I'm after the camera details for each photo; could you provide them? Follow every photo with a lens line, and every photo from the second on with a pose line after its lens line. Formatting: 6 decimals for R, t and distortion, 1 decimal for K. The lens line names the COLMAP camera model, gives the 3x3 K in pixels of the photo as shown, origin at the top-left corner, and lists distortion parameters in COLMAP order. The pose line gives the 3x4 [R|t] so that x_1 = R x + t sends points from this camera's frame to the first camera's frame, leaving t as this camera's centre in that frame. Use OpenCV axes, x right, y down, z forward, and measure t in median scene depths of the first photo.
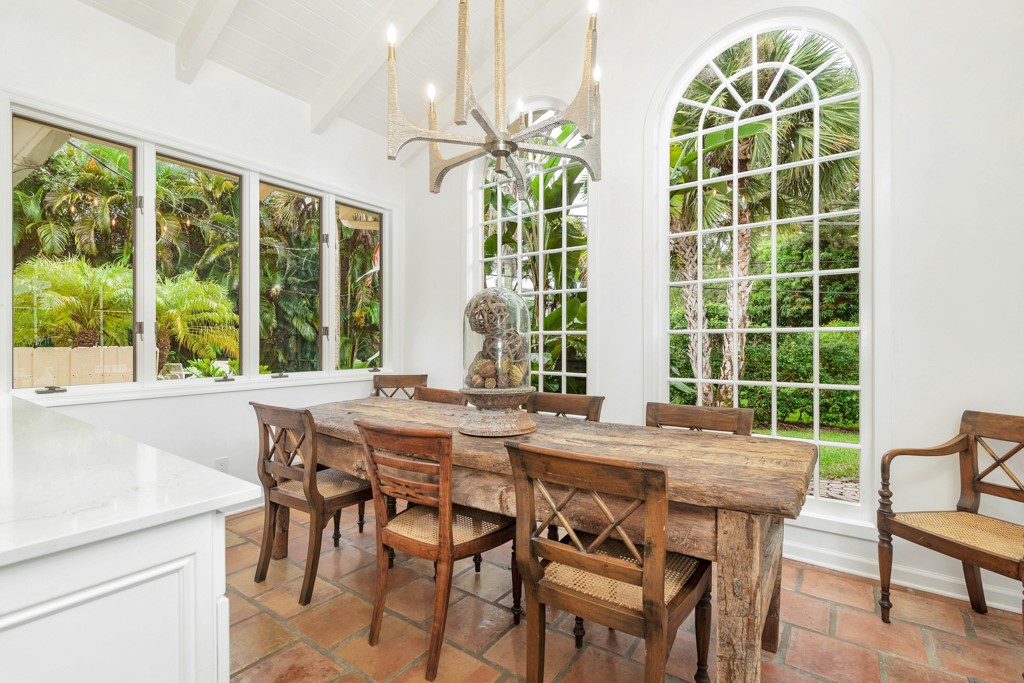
lens RADIAL K [[476.8, 0, 515.3], [0, 476.8, 344.9], [0, 0, 1]] dist [0.001354, -0.000254]
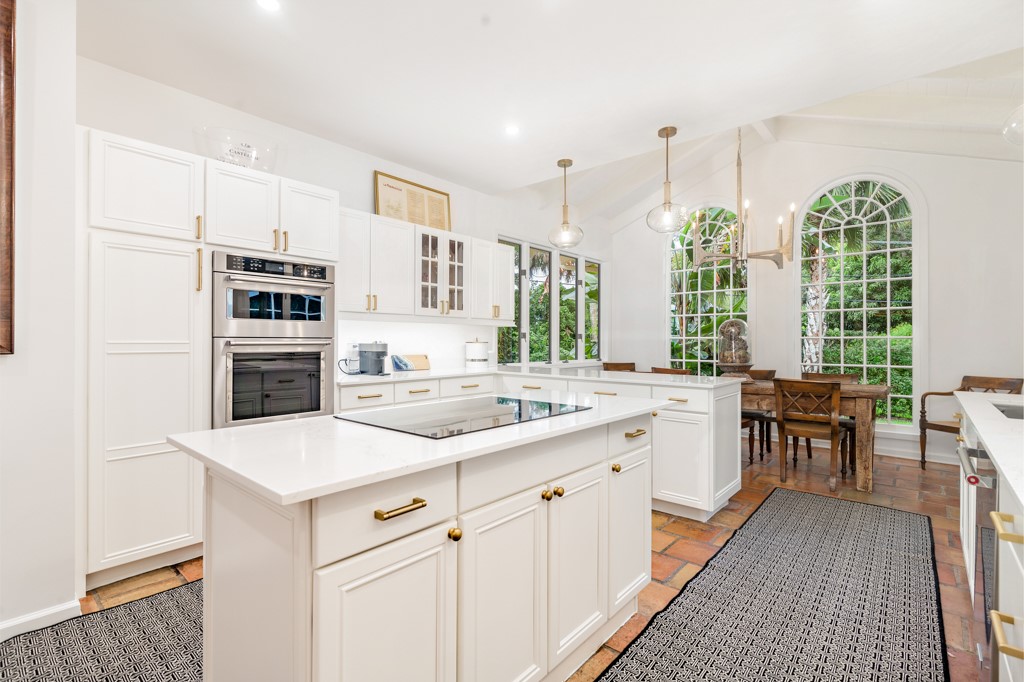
lens RADIAL K [[476.8, 0, 514.4], [0, 476.8, 340.5], [0, 0, 1]] dist [0.001354, -0.000254]
pose [[0.995565, 0.003205, -0.094026, -0.675982], [-0.004267, 0.999929, -0.011093, 0.009834], [0.093983, 0.011445, 0.995508, -1.036029]]
